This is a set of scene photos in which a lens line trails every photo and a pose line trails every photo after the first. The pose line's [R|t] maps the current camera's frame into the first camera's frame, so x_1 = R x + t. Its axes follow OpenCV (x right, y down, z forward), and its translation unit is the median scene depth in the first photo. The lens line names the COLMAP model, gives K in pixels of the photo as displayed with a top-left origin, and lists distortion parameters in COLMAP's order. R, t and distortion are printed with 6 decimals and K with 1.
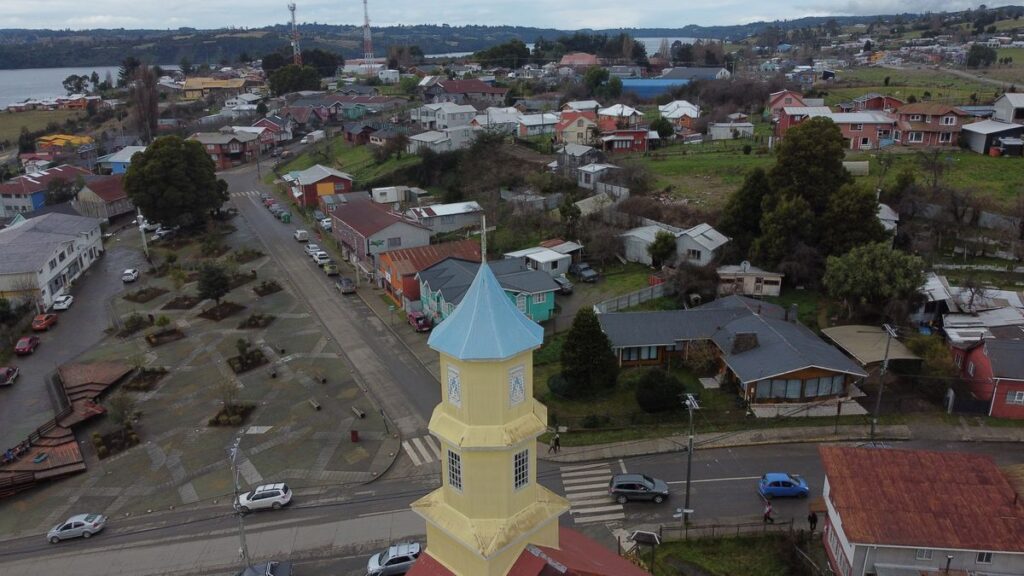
lens RADIAL K [[785.5, 0, 512.0], [0, 785.5, 288.0], [0, 0, 1]] dist [-0.006123, -0.002070]
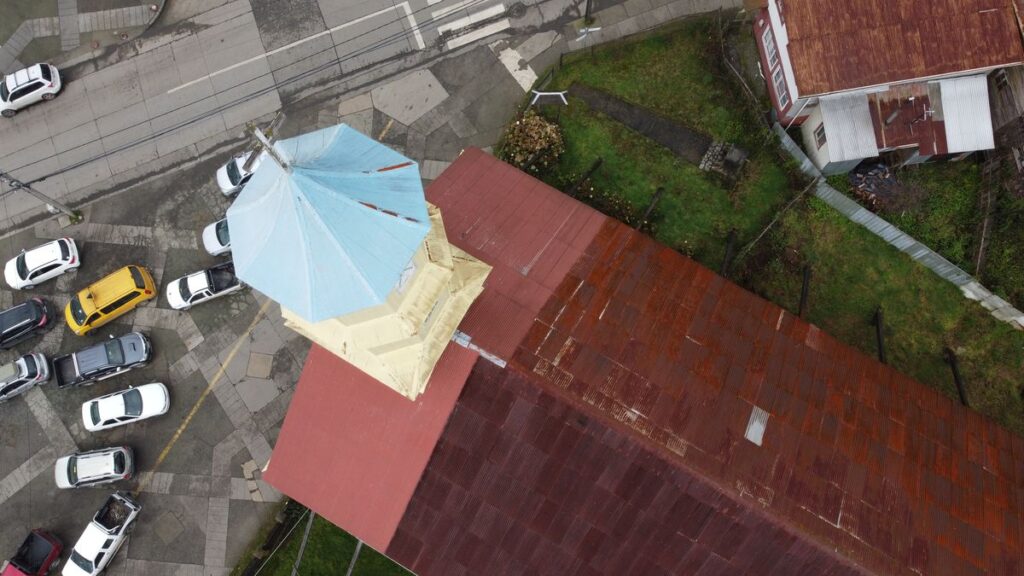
lens RADIAL K [[785.5, 0, 512.0], [0, 785.5, 288.0], [0, 0, 1]] dist [-0.006123, -0.002070]
pose [[0.960022, -0.274232, 0.056158, 0.037365], [0.092999, 0.501688, 0.860035, -0.294573], [-0.264023, -0.820430, 0.507135, 0.470463]]
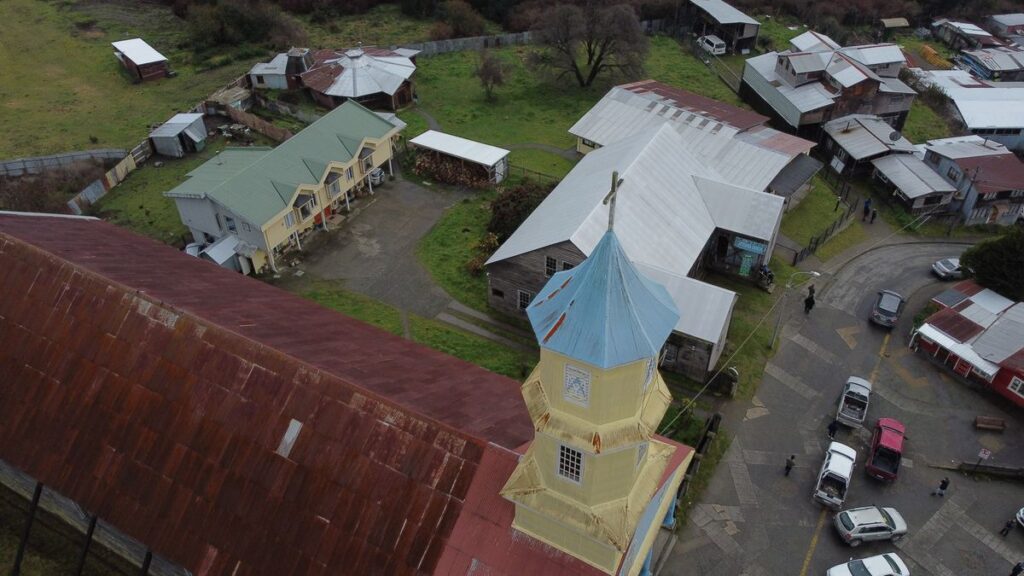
lens RADIAL K [[785.5, 0, 512.0], [0, 785.5, 288.0], [0, 0, 1]] dist [-0.006123, -0.002070]
pose [[-0.952559, 0.217360, -0.213040, 0.155470], [-0.064778, 0.539147, 0.839717, -0.438432], [0.297381, 0.813680, -0.499489, 0.990973]]
